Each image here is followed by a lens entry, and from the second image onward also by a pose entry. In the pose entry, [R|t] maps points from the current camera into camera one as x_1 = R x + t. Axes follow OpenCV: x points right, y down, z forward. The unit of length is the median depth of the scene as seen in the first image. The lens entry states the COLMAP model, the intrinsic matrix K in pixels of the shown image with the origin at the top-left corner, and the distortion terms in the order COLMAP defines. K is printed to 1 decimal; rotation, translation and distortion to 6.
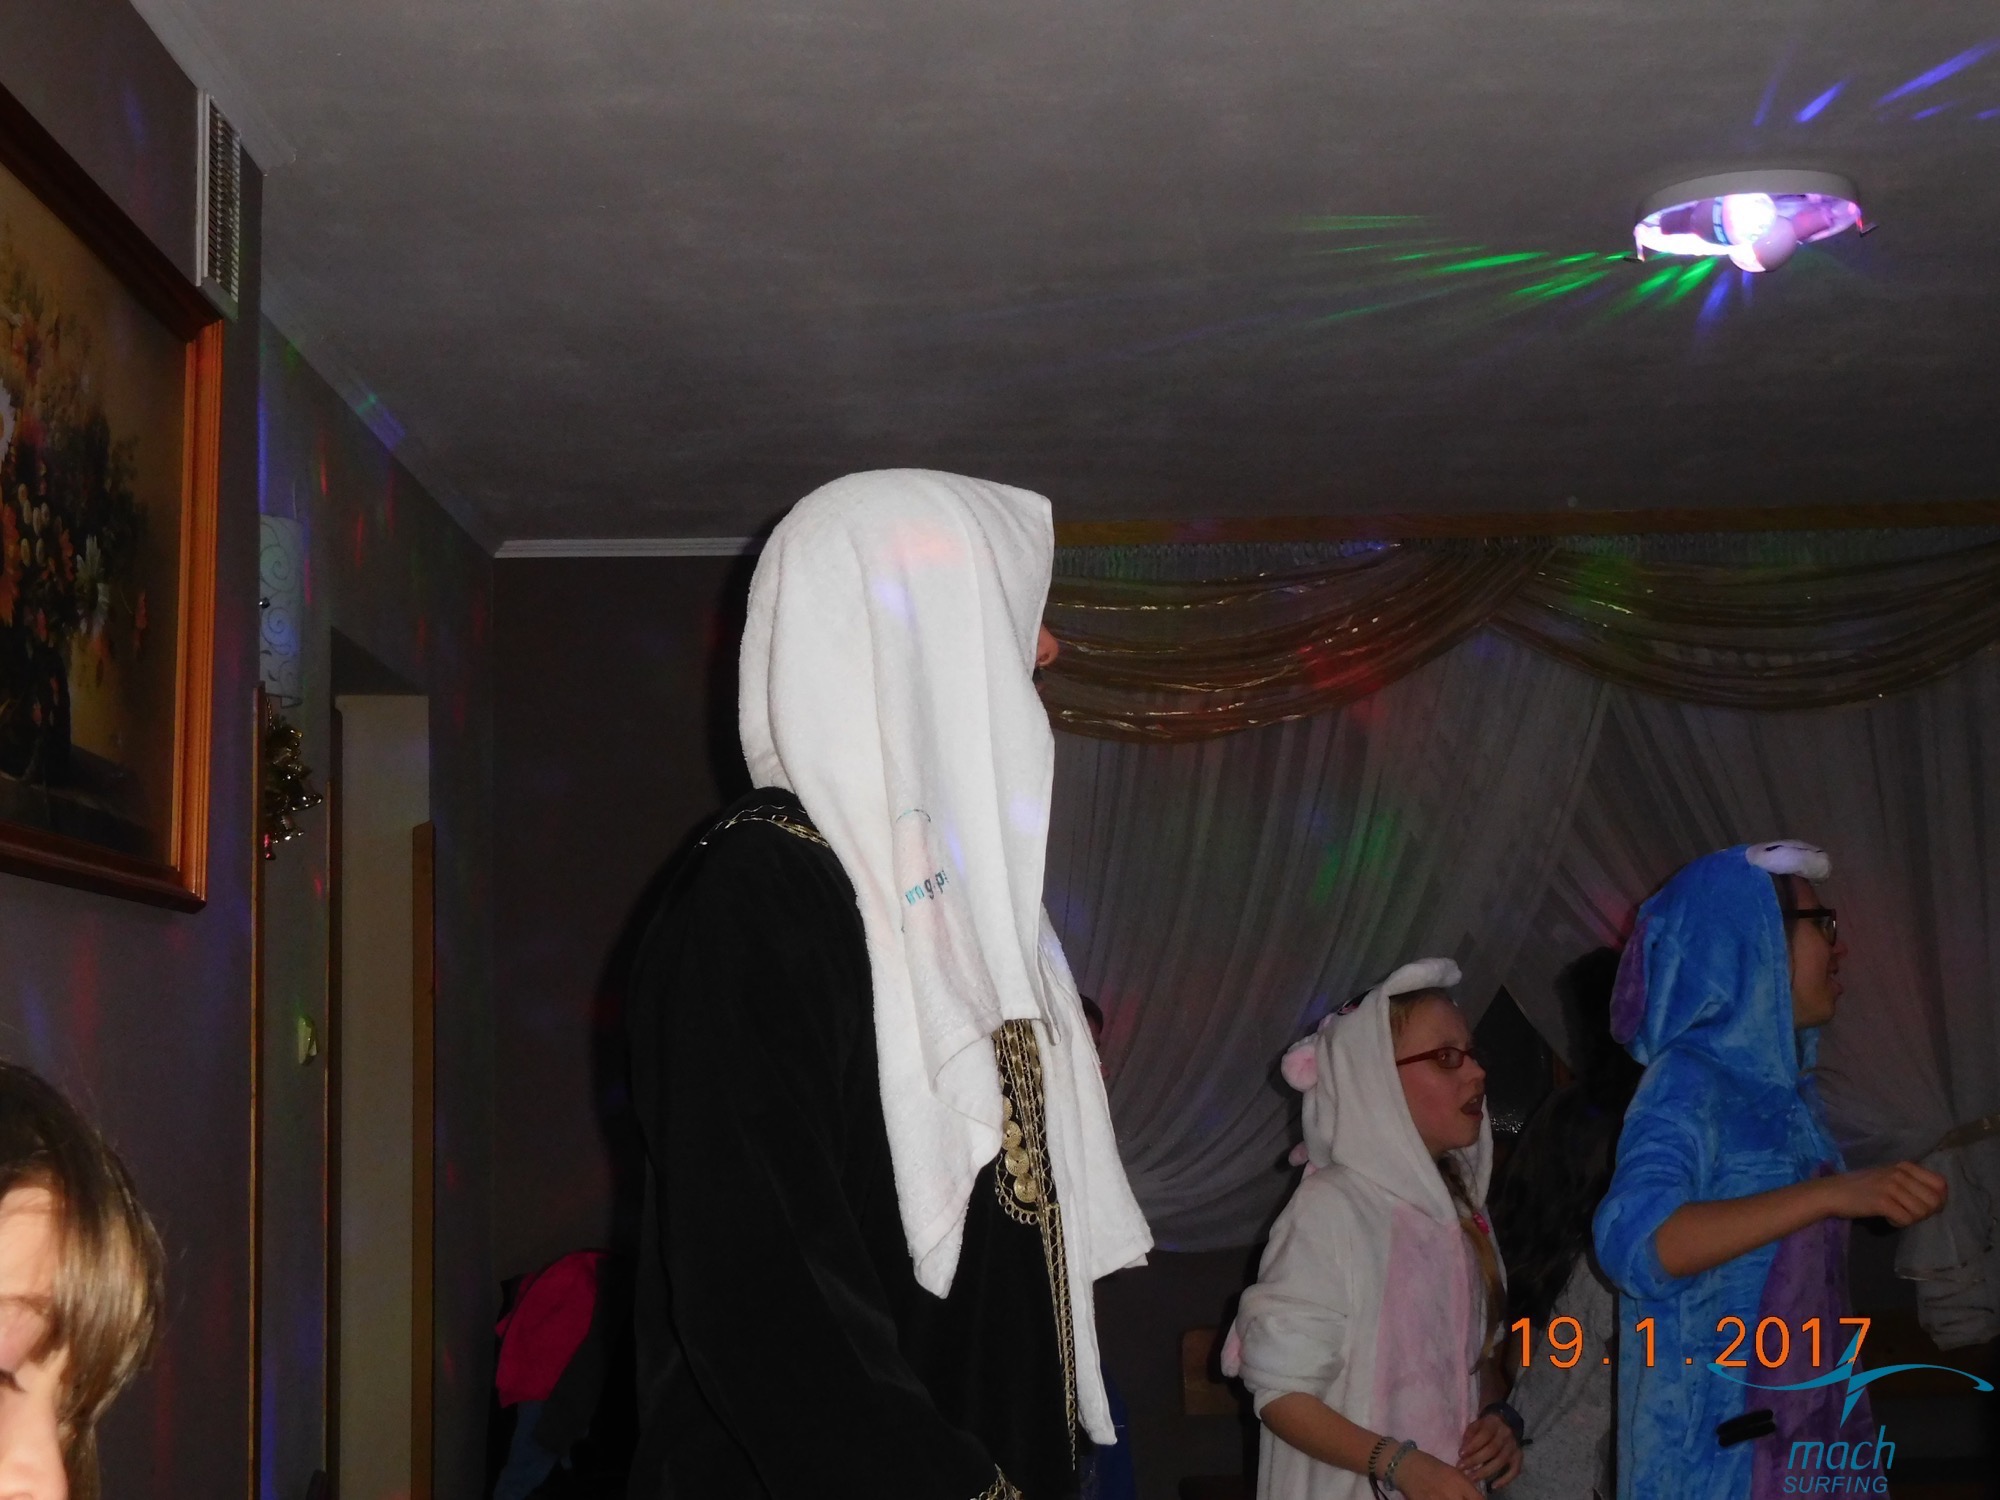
lens RADIAL K [[2976.5, 0, 997.0], [0, 2976.5, 739.8], [0, 0, 1]] dist [0.026385, 0.000000]
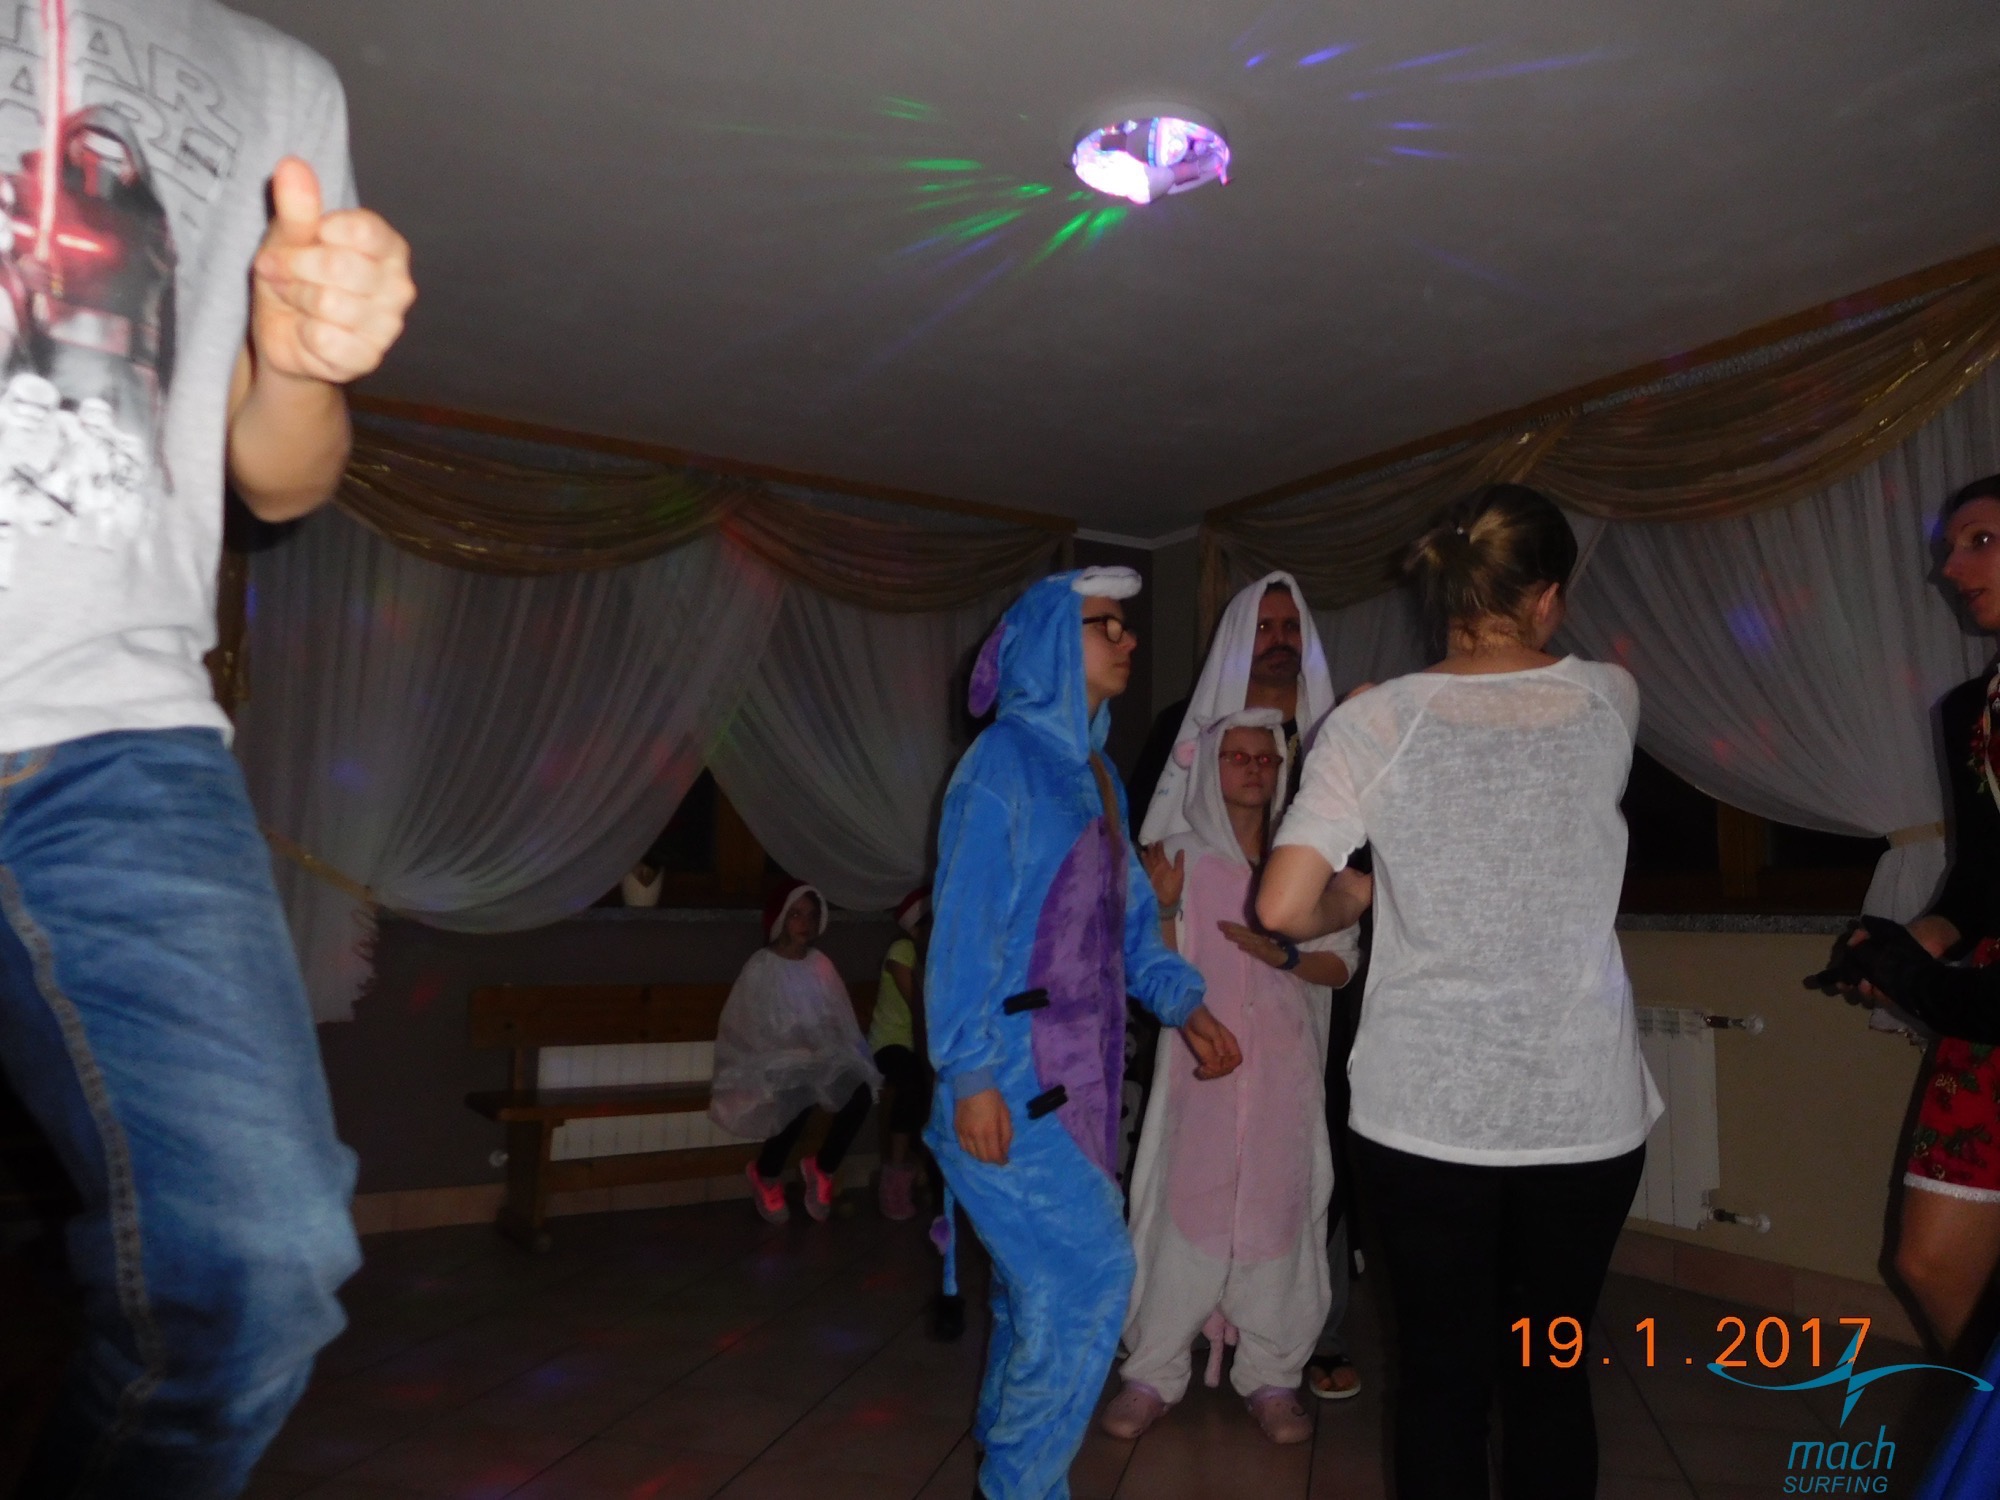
lens RADIAL K [[1512.7, 0, 1000.9], [0, 1512.7, 759.5], [0, 0, 1]] dist [-0.015894, 0.008493]
pose [[0.855835, 0.086282, 0.510002, -0.093917], [-0.086726, 0.995968, -0.022964, 0.082859], [-0.509926, -0.024577, 0.859867, 0.263399]]
